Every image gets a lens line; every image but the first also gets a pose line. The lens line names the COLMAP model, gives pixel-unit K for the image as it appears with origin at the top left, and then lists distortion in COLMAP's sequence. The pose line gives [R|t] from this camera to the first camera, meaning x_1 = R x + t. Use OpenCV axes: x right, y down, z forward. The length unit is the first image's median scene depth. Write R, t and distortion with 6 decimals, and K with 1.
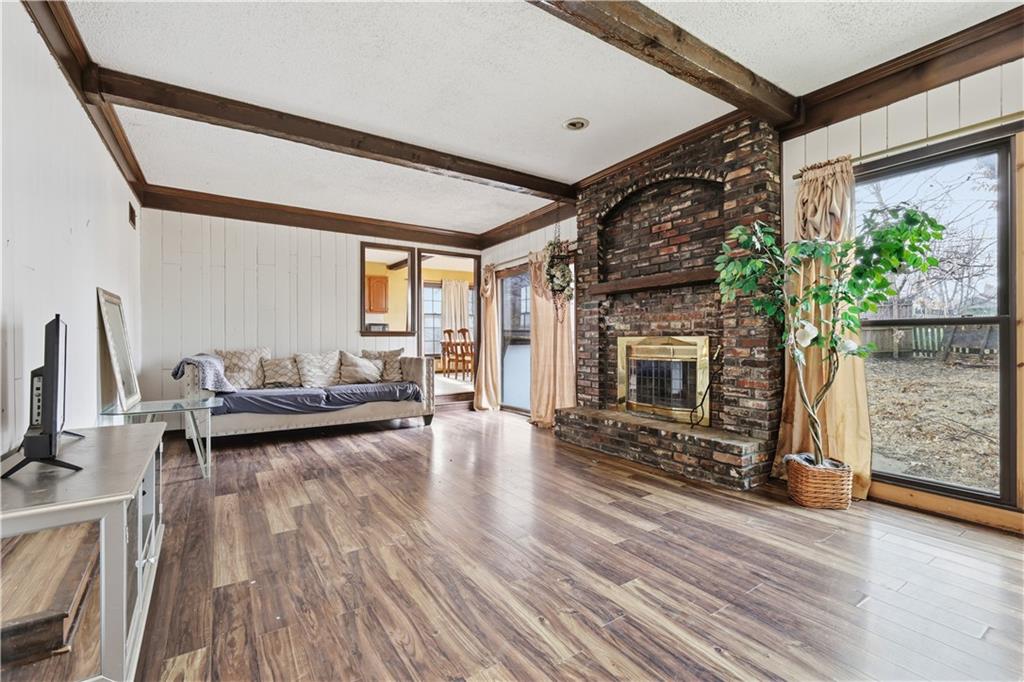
lens RADIAL K [[444.4, 0, 520.2], [0, 444.4, 342.1], [0, 0, 1]] dist [0.002231, 0.000368]
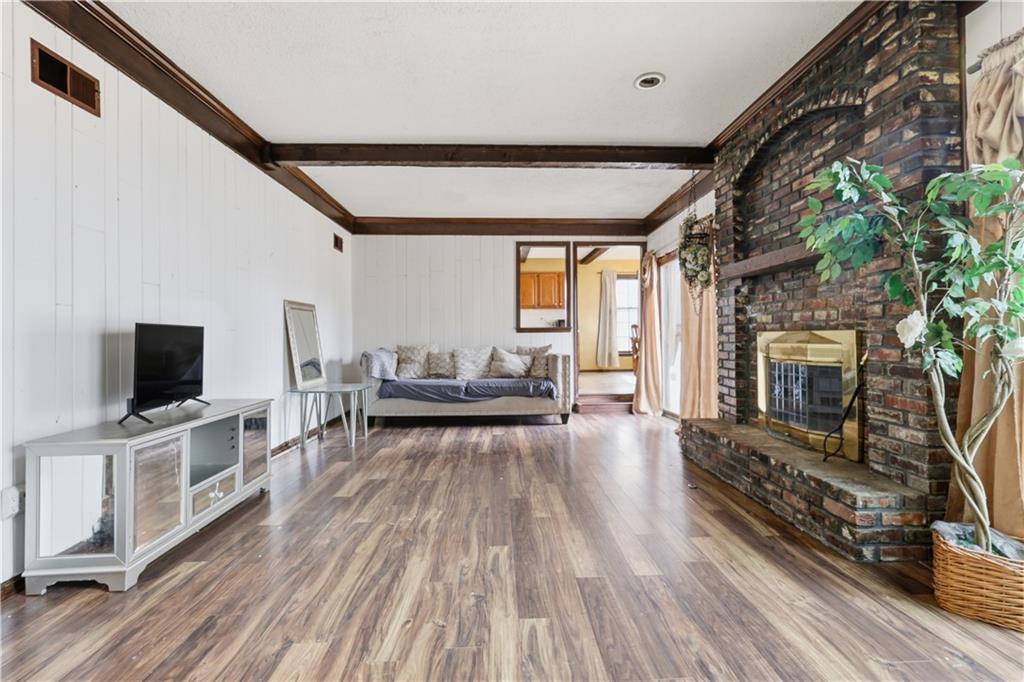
lens RADIAL K [[471.7, 0, 519.1], [0, 471.7, 334.0], [0, 0, 1]] dist [0.004003, -0.000615]
pose [[0.851910, -0.004962, -0.523665, 0.378062], [0.001304, 0.999972, -0.007355, -0.003164], [0.523687, 0.005583, 0.851893, 0.108492]]
